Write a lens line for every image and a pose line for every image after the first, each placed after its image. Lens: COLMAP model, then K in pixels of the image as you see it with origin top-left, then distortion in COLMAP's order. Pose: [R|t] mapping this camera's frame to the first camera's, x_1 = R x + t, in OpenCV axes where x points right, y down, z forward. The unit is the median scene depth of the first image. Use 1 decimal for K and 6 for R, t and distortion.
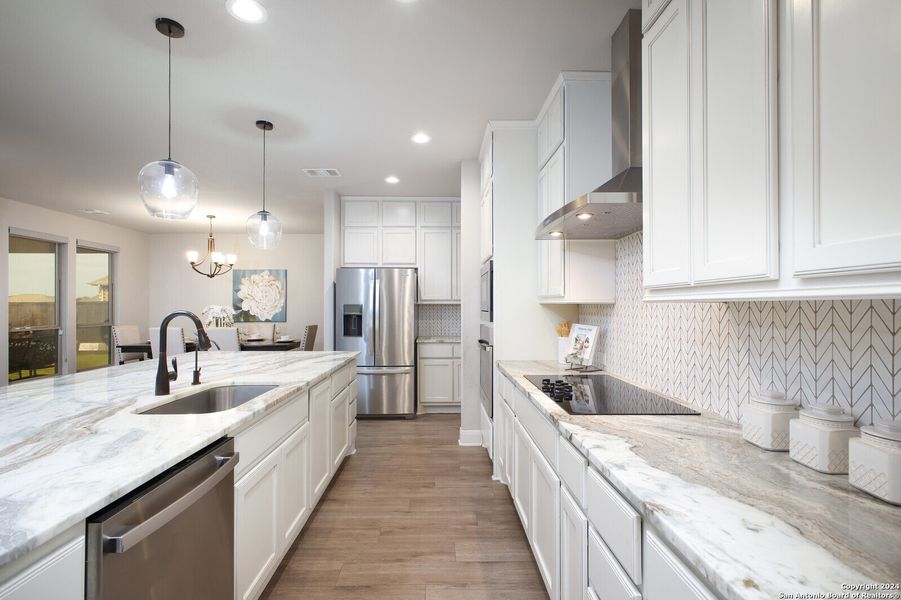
lens RADIAL K [[419.3, 0, 450.5], [0, 419.3, 300.0], [0, 0, 1]] dist [0.002245, 0.000449]
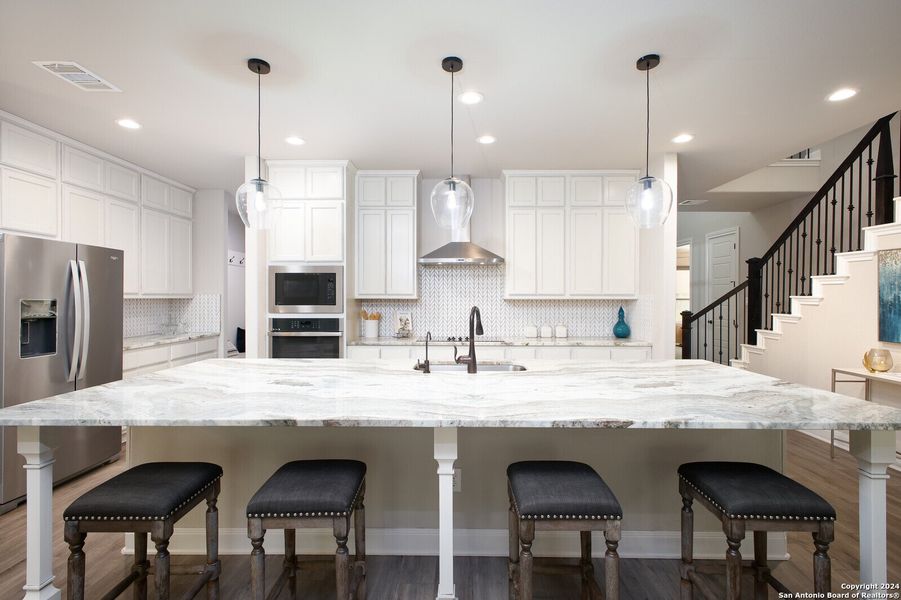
lens RADIAL K [[419.3, 0, 450.5], [0, 419.3, 300.0], [0, 0, 1]] dist [0.002245, 0.000449]
pose [[0.049849, -0.007496, 0.998729, -1.193542], [-0.014682, 0.999858, 0.008237, -0.003242], [-0.998649, -0.015074, 0.049732, 0.606827]]
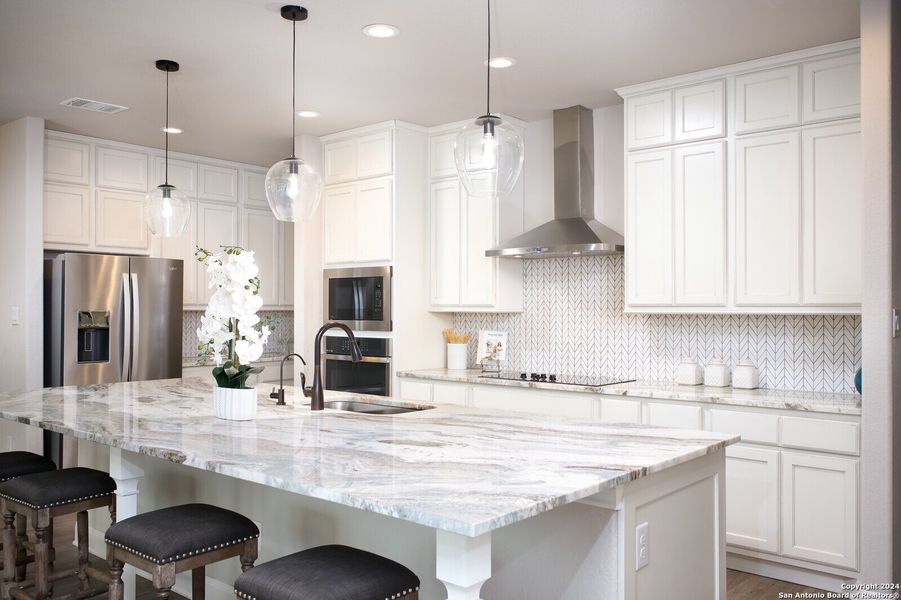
lens RADIAL K [[752.5, 0, 435.2], [0, 752.5, 306.1], [0, 0, 1]] dist [0.006776, 0.010443]
pose [[0.685446, 0.003412, 0.728115, -1.072953], [-0.011820, 0.999909, 0.006441, -0.016032], [-0.728027, -0.013021, 0.685425, -0.232150]]
